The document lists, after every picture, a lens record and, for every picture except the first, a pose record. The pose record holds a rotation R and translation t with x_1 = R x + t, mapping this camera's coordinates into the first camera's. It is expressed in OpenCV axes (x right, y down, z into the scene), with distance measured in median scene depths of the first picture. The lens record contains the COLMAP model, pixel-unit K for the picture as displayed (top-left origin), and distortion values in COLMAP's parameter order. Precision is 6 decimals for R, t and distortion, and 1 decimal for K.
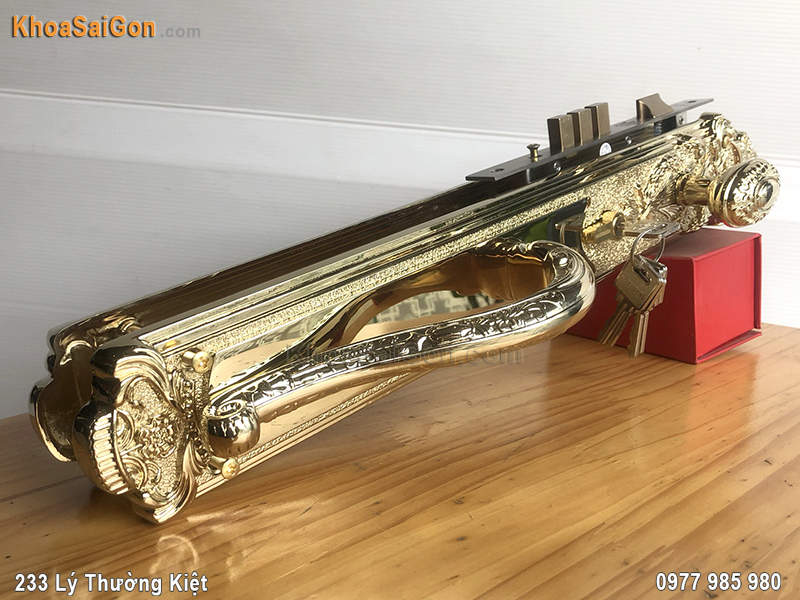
lens RADIAL K [[655.3, 0, 374.9], [0, 655.3, 299.4], [0, 0, 1]] dist [0.098872, -0.151848]
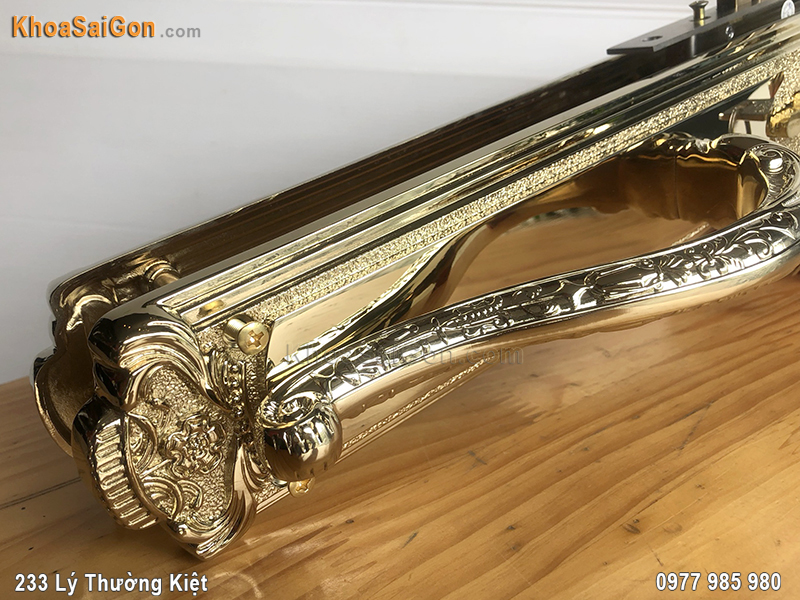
lens RADIAL K [[655.3, 0, 374.9], [0, 655.3, 299.4], [0, 0, 1]] dist [0.098872, -0.151848]
pose [[0.993425, -0.004118, -0.114409, -0.057372], [0.019824, 0.990445, 0.136478, -0.026739], [0.112754, -0.137848, 0.984014, 0.328303]]
